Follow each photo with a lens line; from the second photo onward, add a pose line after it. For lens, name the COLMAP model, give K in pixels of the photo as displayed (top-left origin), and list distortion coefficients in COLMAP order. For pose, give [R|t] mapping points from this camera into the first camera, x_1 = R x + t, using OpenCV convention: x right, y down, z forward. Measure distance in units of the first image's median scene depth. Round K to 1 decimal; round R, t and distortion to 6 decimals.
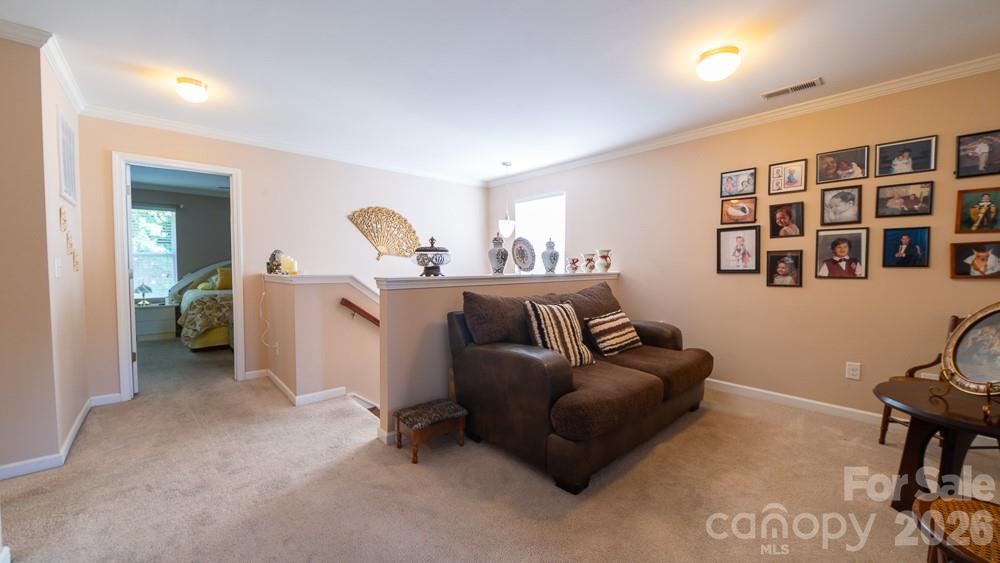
lens RADIAL K [[368.6, 0, 500.0], [0, 368.6, 281.5], [0, 0, 1]] dist [0.000752, -0.000084]
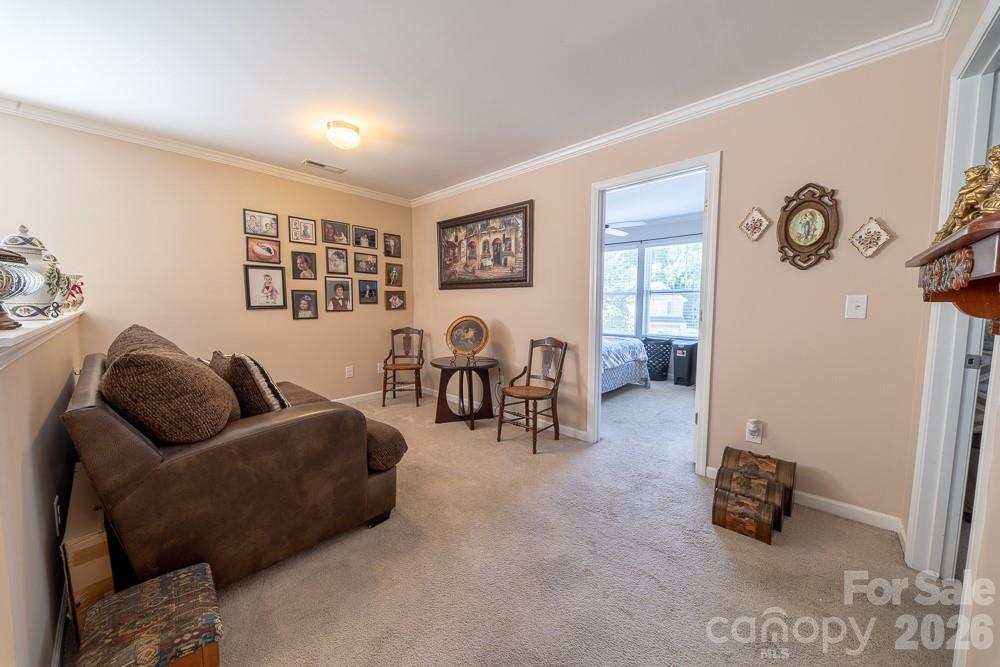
lens RADIAL K [[354.2, 0, 502.4], [0, 354.2, 334.6], [0, 0, 1]] dist [-0.015096, -0.000052]
pose [[-0.095330, -0.085305, 0.991784, -0.461056], [0.036211, 0.995365, 0.089094, -0.016058], [-0.994787, 0.044407, -0.091799, 0.435512]]
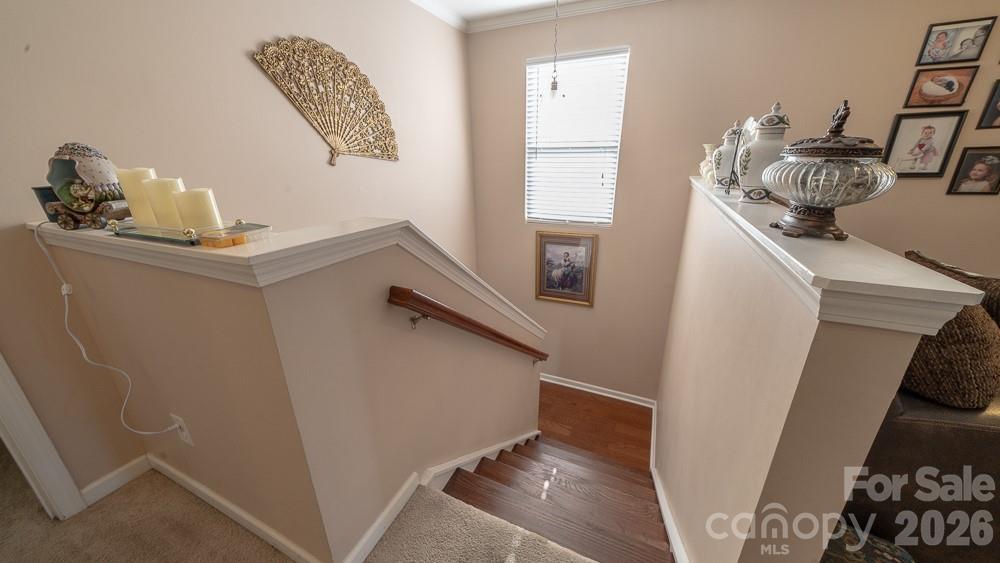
lens RADIAL K [[343.8, 0, 503.8], [0, 343.8, 283.7], [0, 0, 1]] dist [0.000475, 0.000089]
pose [[0.916367, -0.148164, 0.371912, -0.459363], [0.030514, 0.952141, 0.304133, -0.058931], [-0.399174, -0.267349, 0.877032, 0.671256]]
